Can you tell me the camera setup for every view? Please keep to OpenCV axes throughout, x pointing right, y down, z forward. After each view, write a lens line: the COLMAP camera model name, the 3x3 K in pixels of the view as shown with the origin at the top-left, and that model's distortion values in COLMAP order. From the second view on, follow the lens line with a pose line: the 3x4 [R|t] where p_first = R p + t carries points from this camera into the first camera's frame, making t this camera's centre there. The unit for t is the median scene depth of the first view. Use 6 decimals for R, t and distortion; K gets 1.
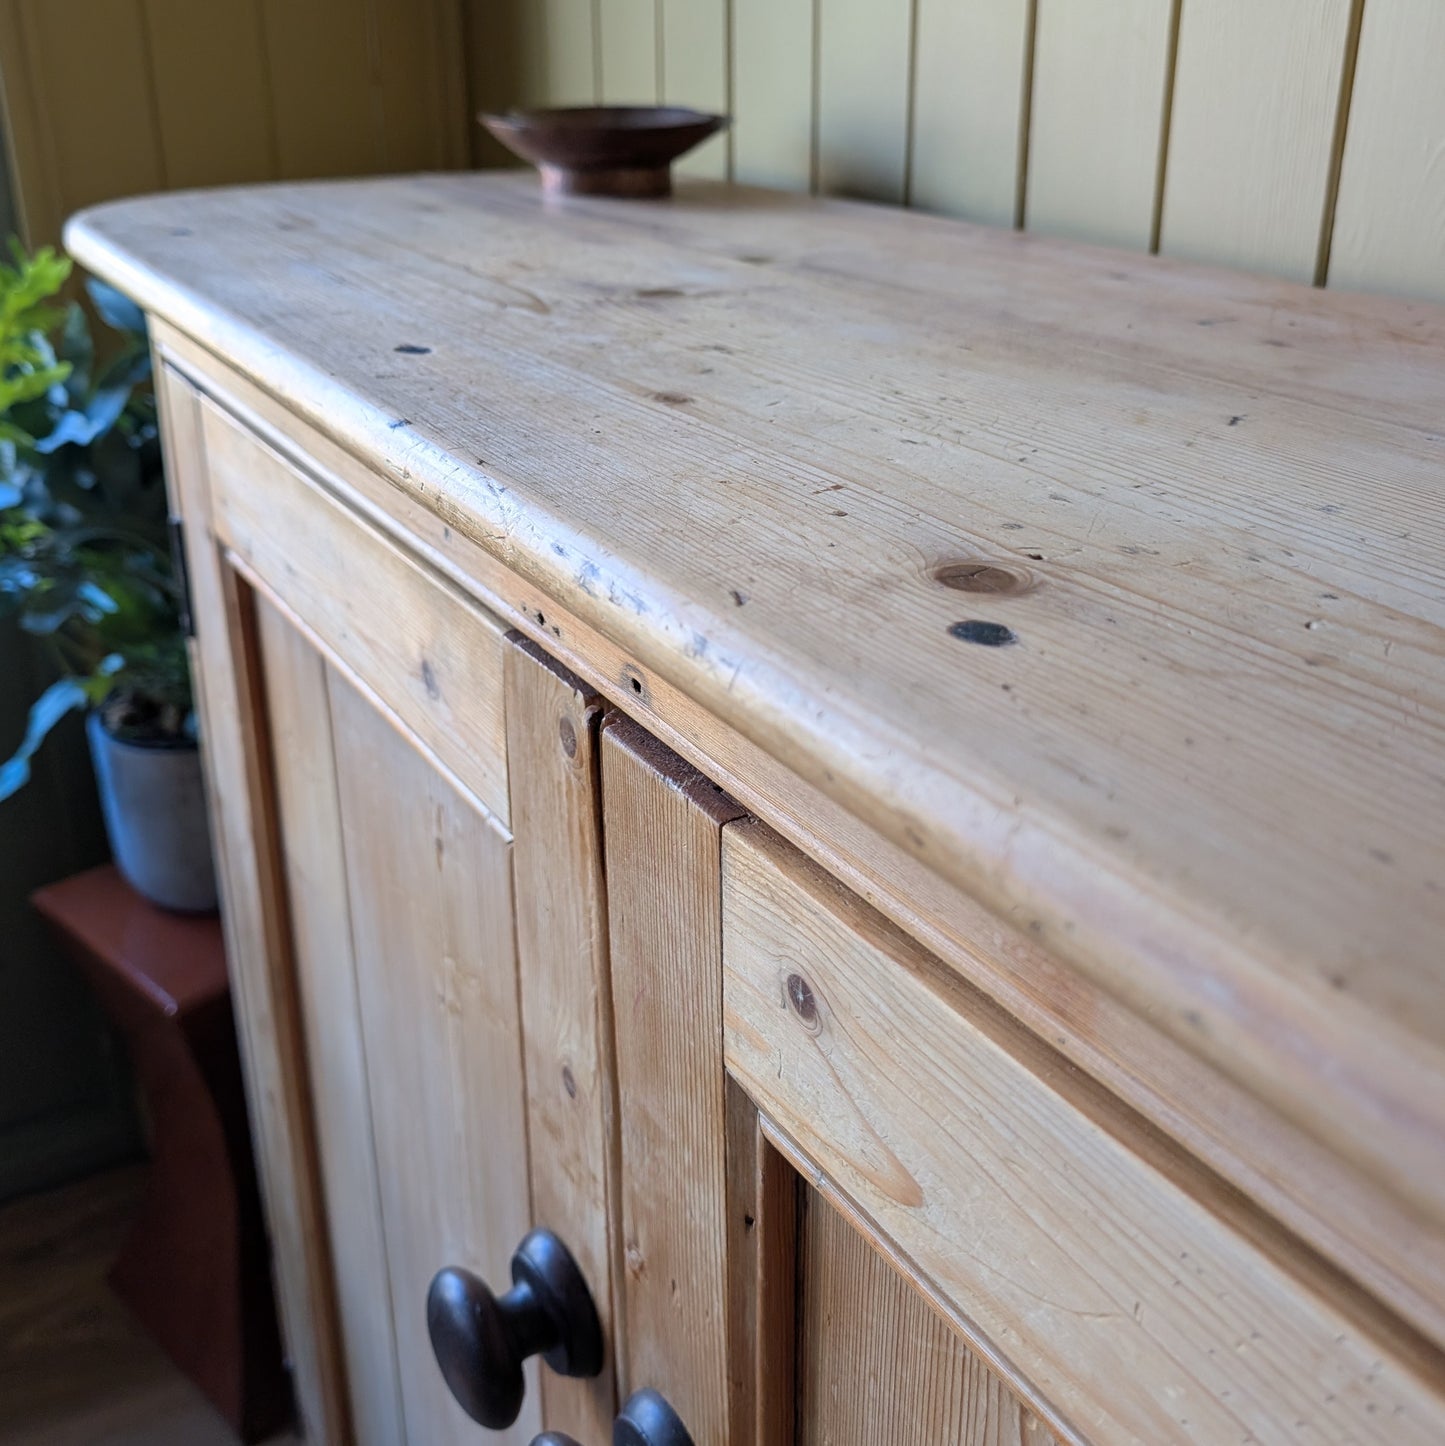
lens RADIAL K [[1551.7, 0, 695.0], [0, 1551.7, 637.8], [0, 0, 1]] dist [0.002007, 0.000000]
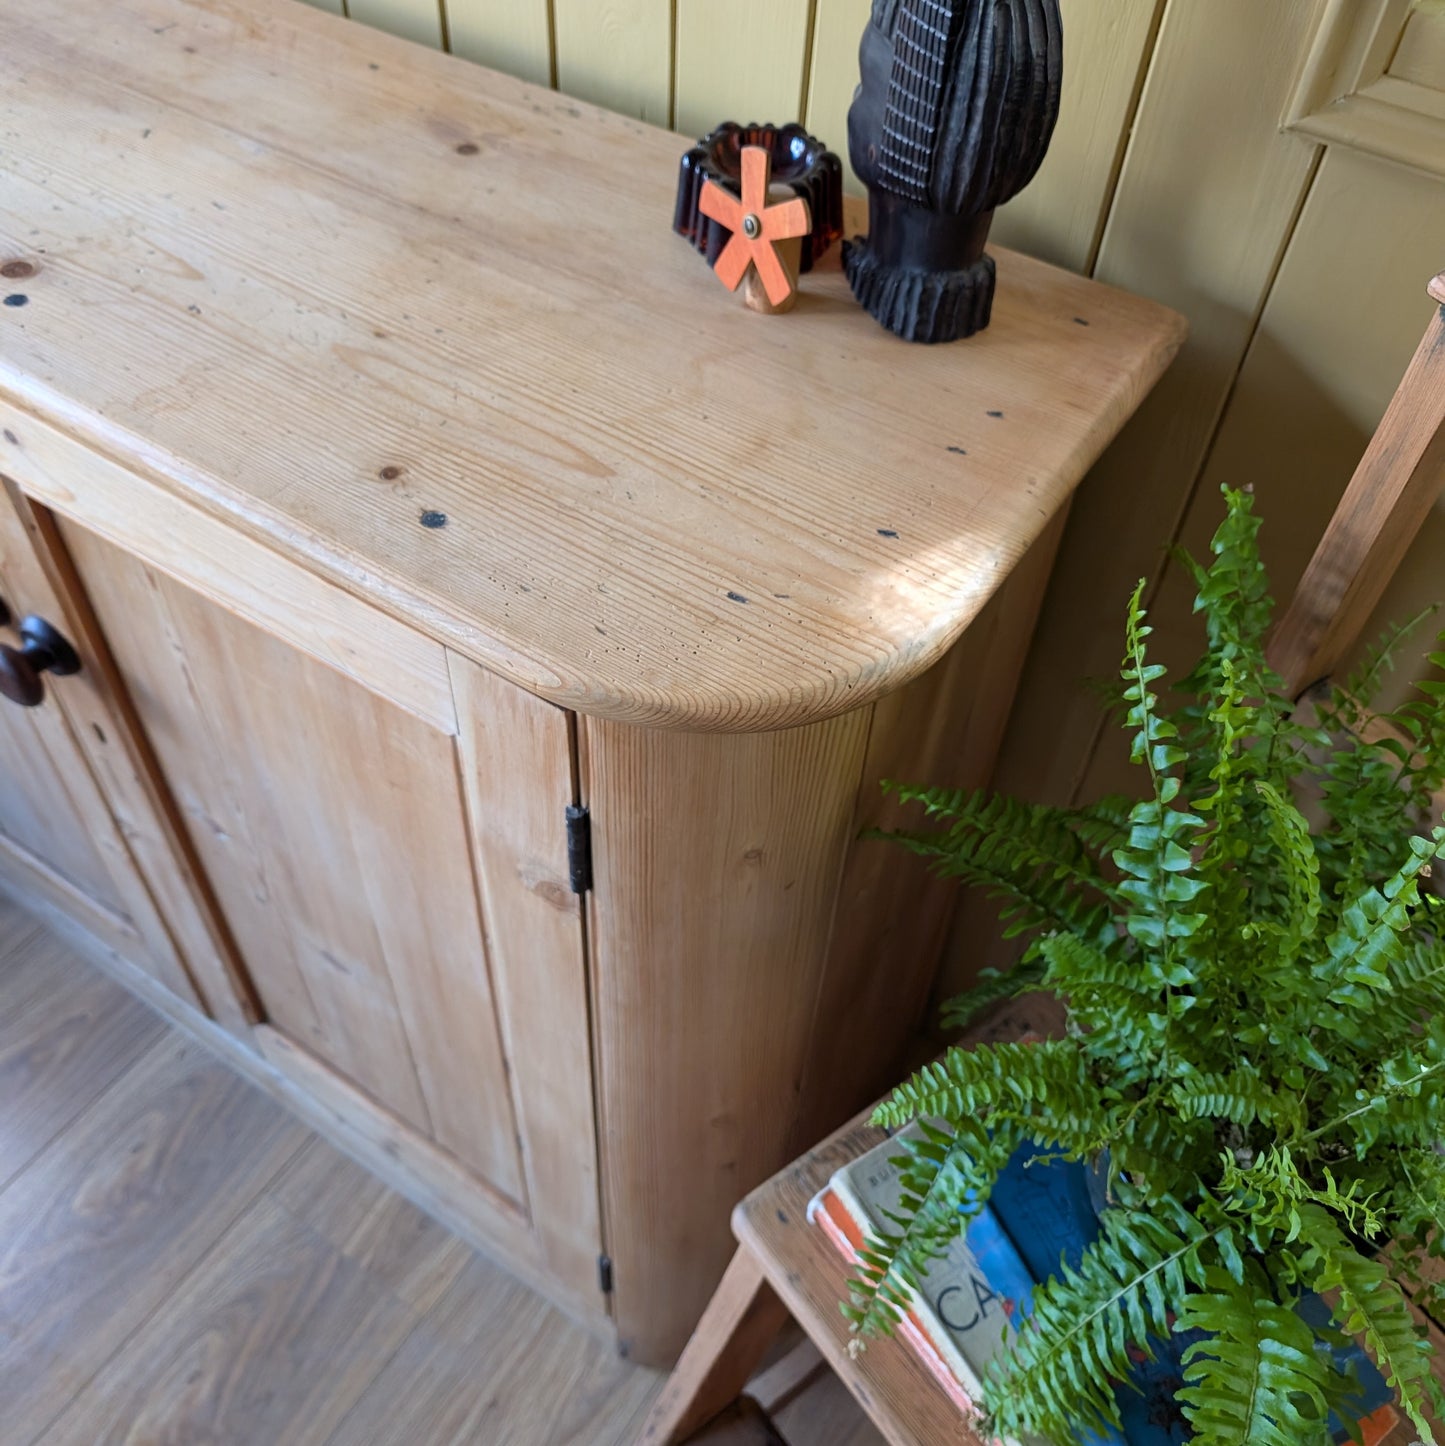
lens RADIAL K [[1408.8, 0, 697.8], [0, 1408.8, 642.4], [0, 0, 1]] dist [0.011616, 0.000000]
pose [[0.900834, -0.298982, 0.314815, 0.198403], [0.139601, 0.886066, 0.442039, -0.266800], [-0.411109, -0.354255, 0.839936, -1.205455]]
